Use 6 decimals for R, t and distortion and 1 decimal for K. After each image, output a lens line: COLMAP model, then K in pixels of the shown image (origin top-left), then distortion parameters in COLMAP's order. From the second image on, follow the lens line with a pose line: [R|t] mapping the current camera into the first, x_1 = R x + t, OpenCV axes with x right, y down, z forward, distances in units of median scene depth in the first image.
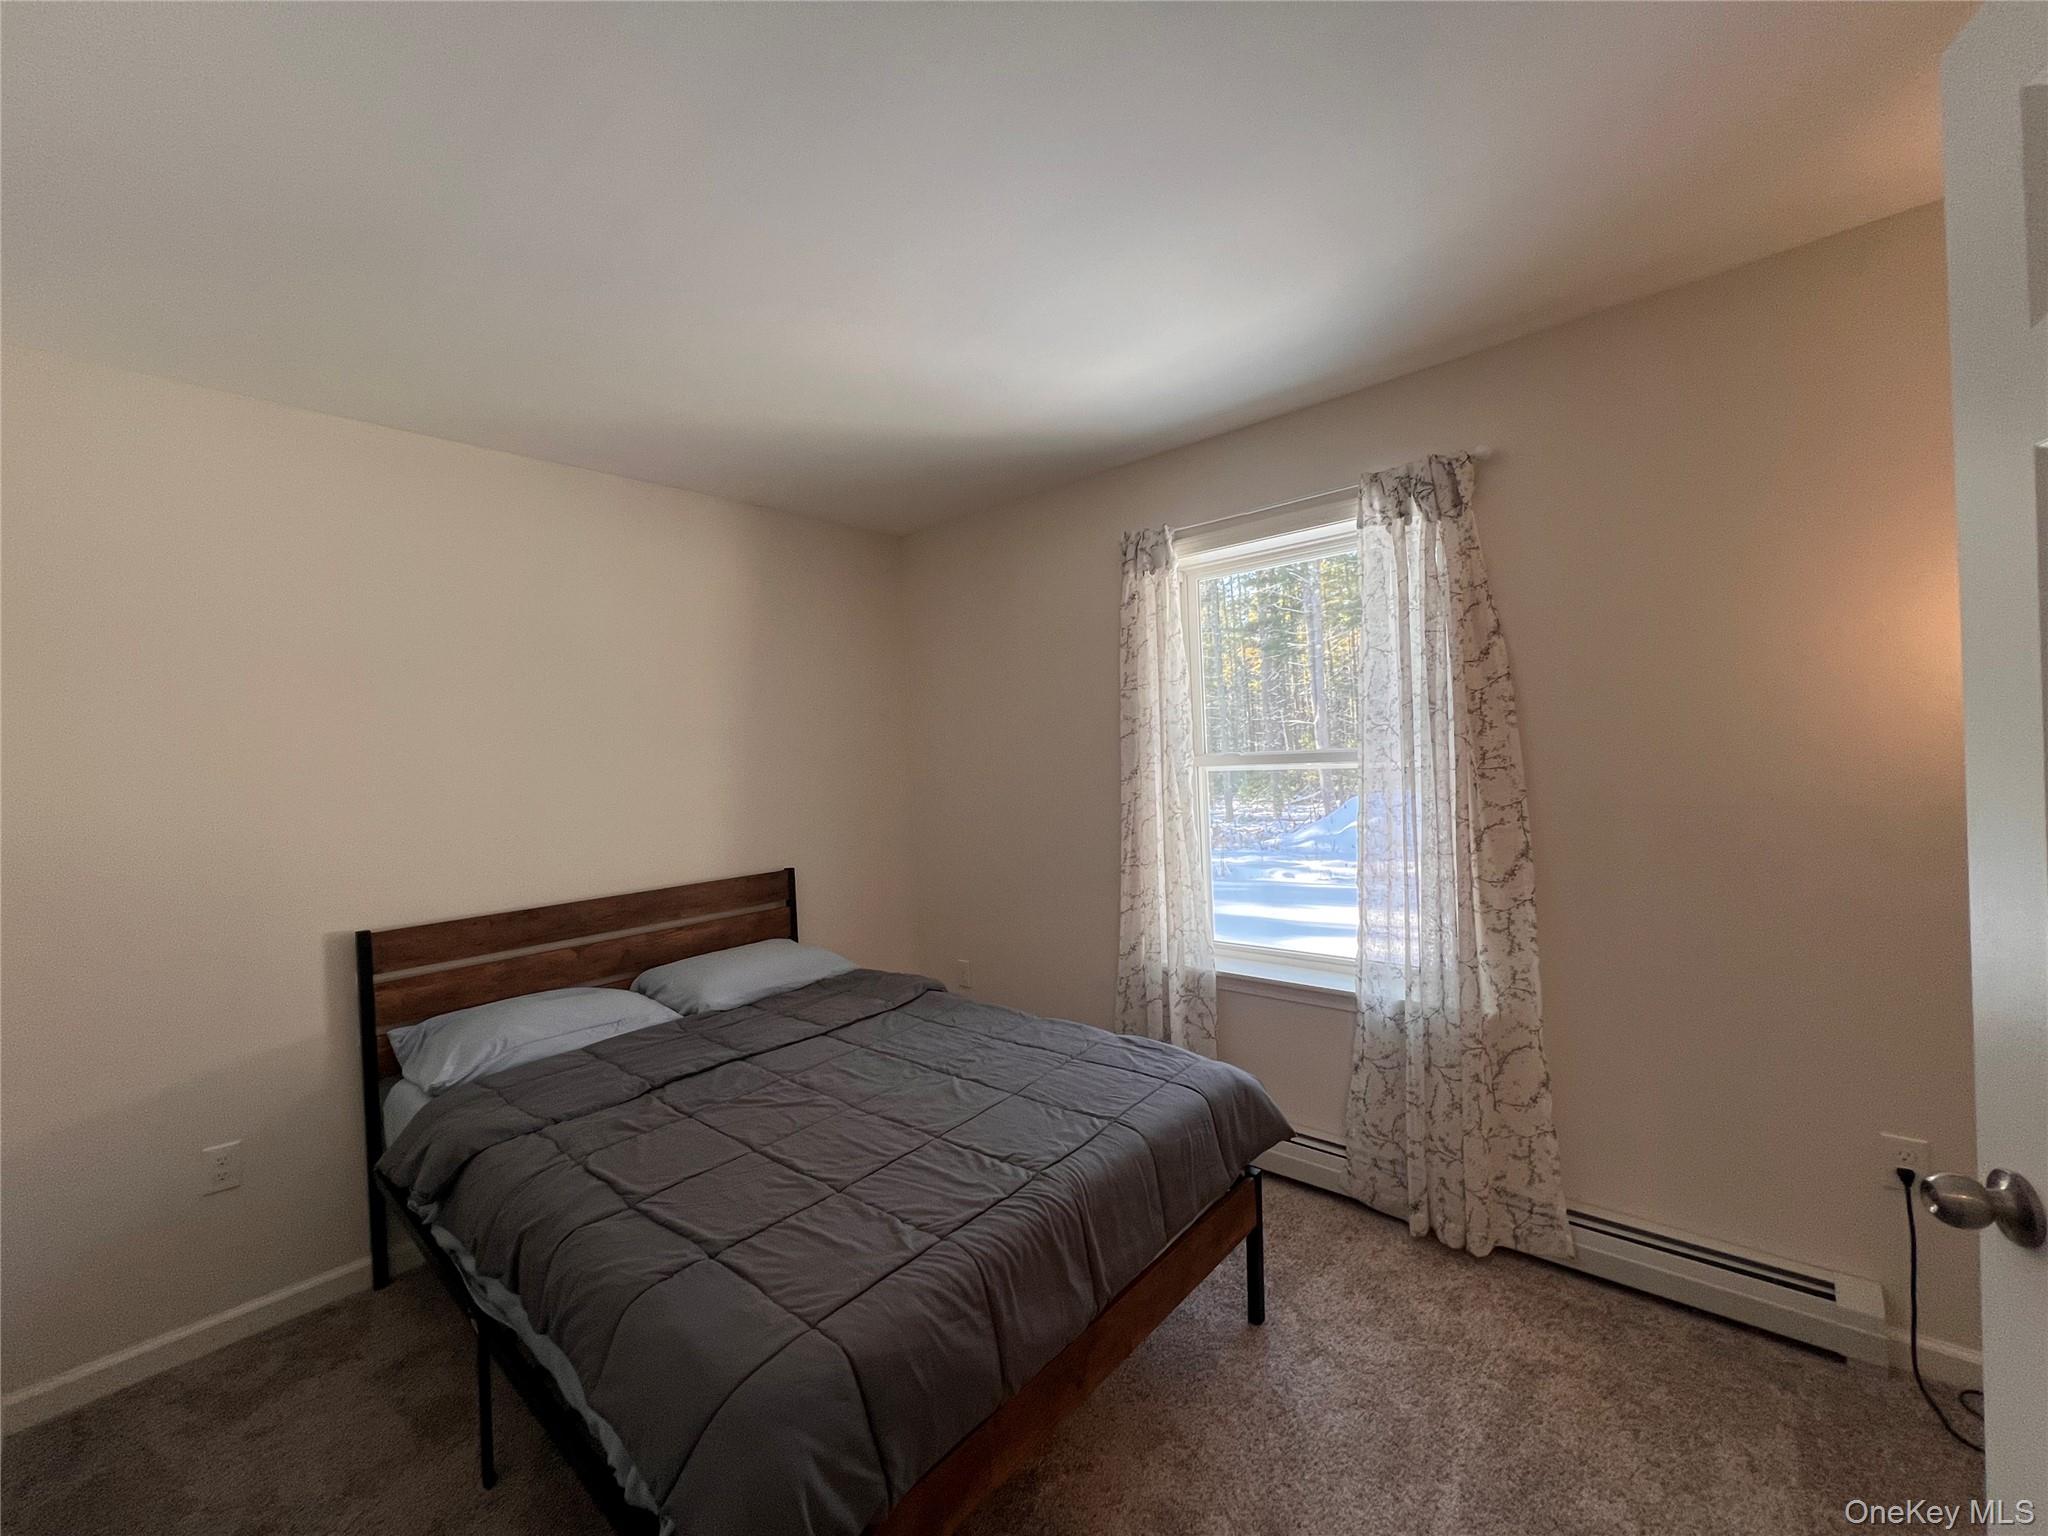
lens RADIAL K [[817.3, 0, 1020.2], [0, 817.3, 767.0], [0, 0, 1]] dist [0.000812, -0.000914]
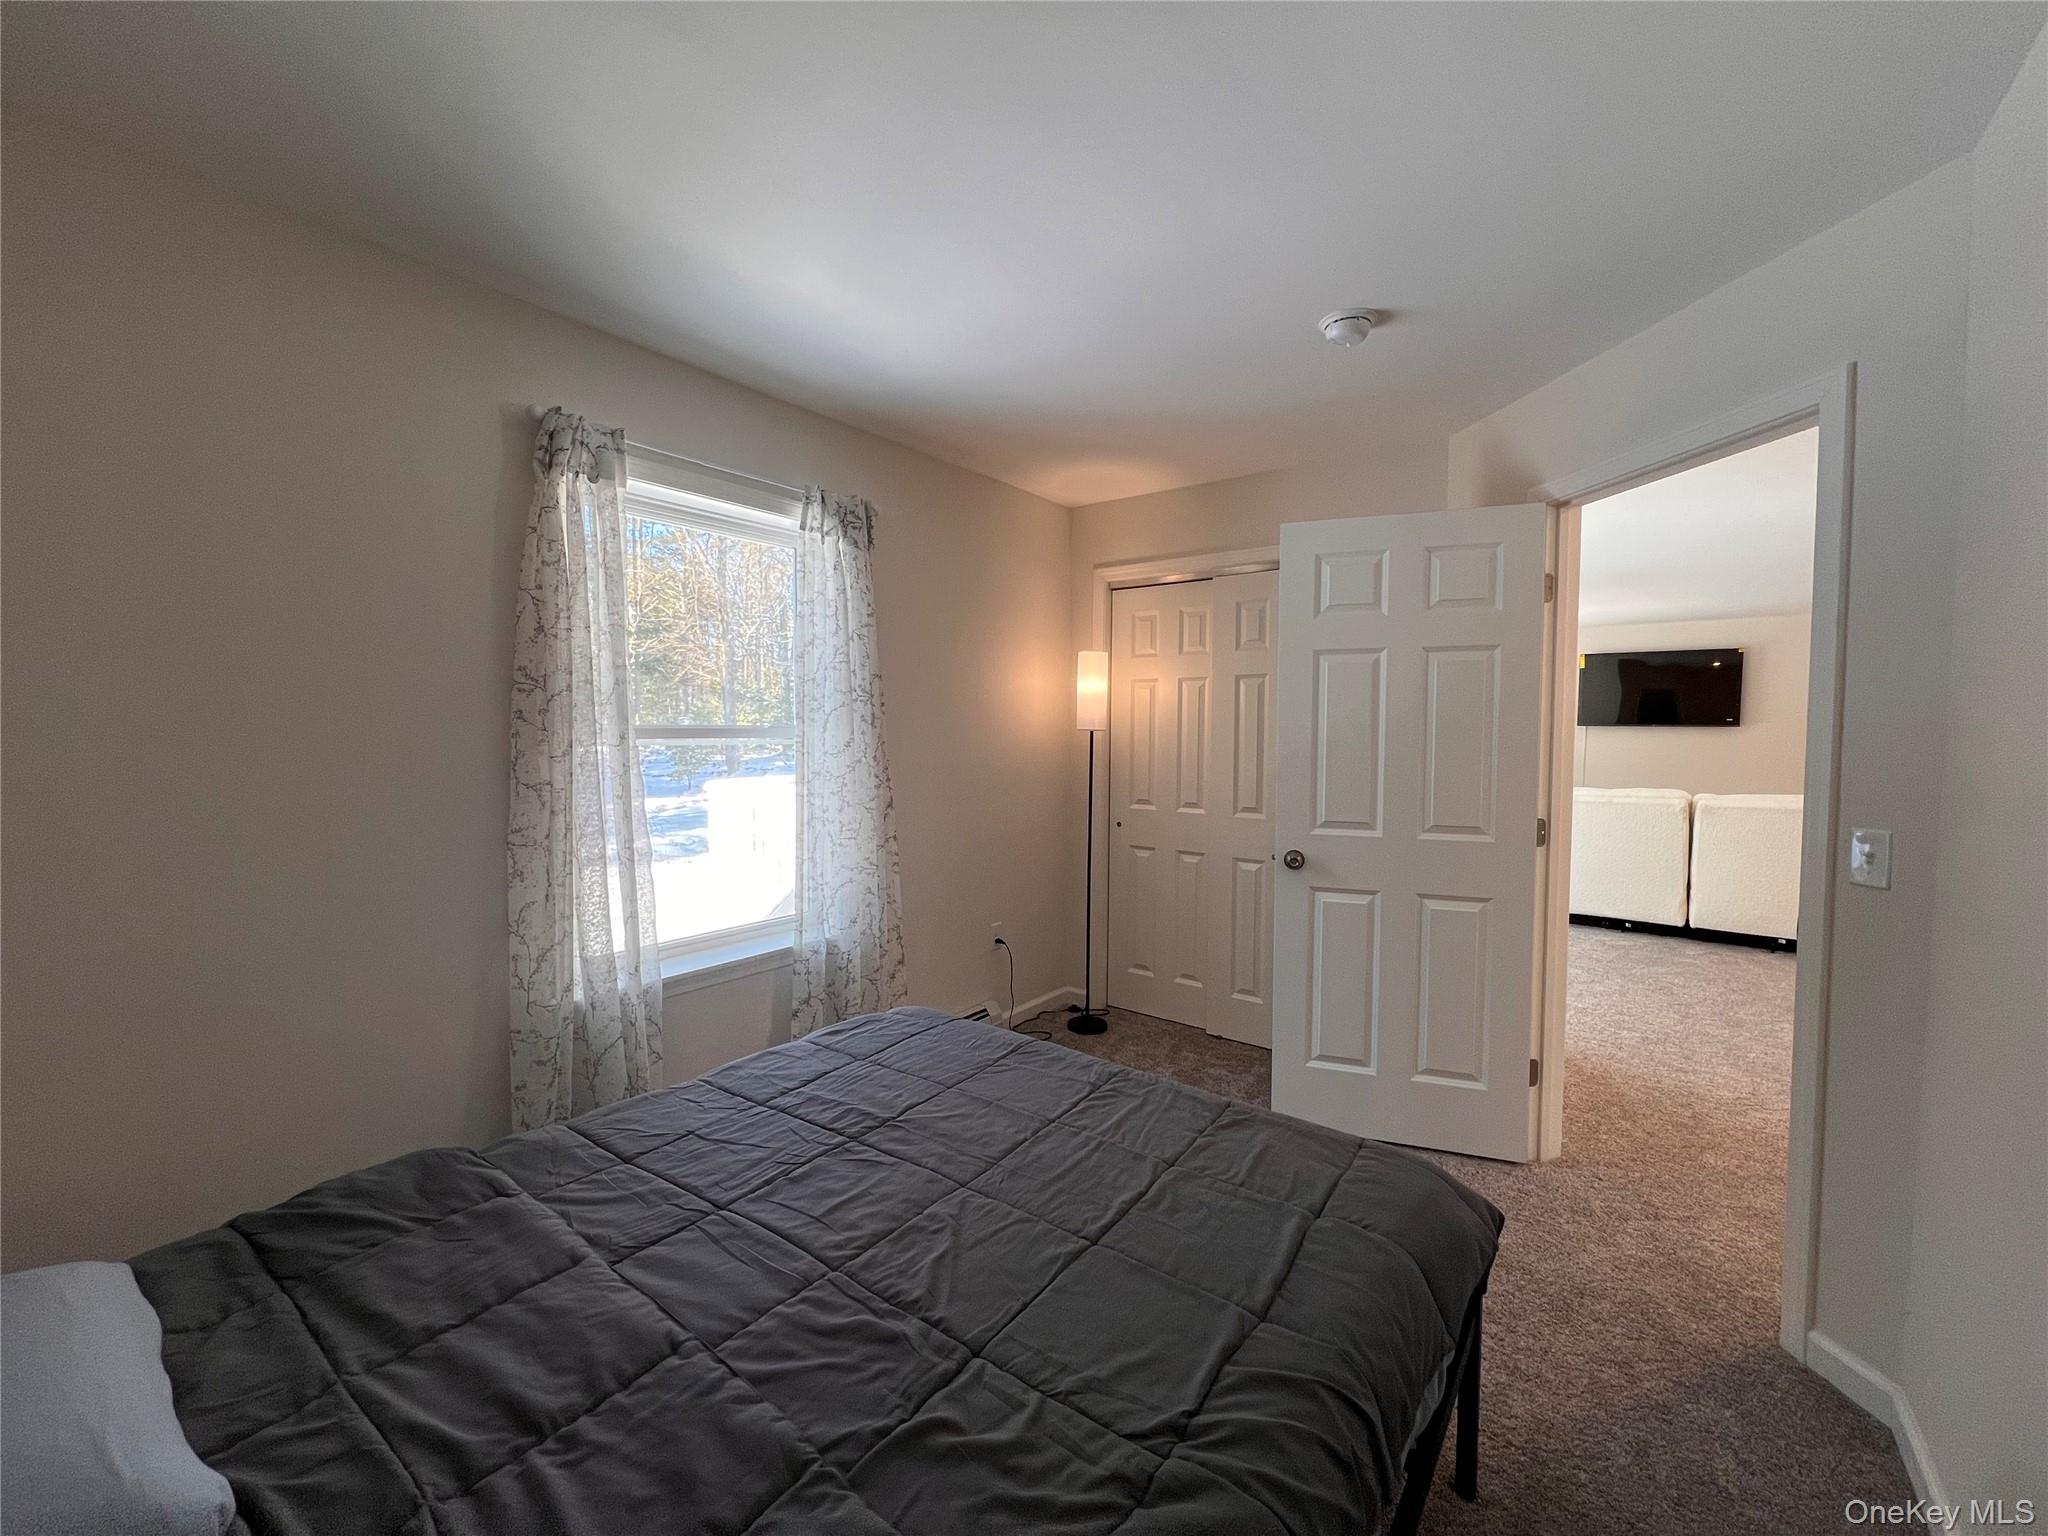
lens RADIAL K [[817.3, 0, 1020.2], [0, 817.3, 767.0], [0, 0, 1]] dist [0.000812, -0.000914]
pose [[-0.065133, -0.003826, 0.997869, -0.717451], [0.010450, 0.999935, 0.004516, 0.032045], [-0.997822, 0.010722, -0.065089, 0.765689]]
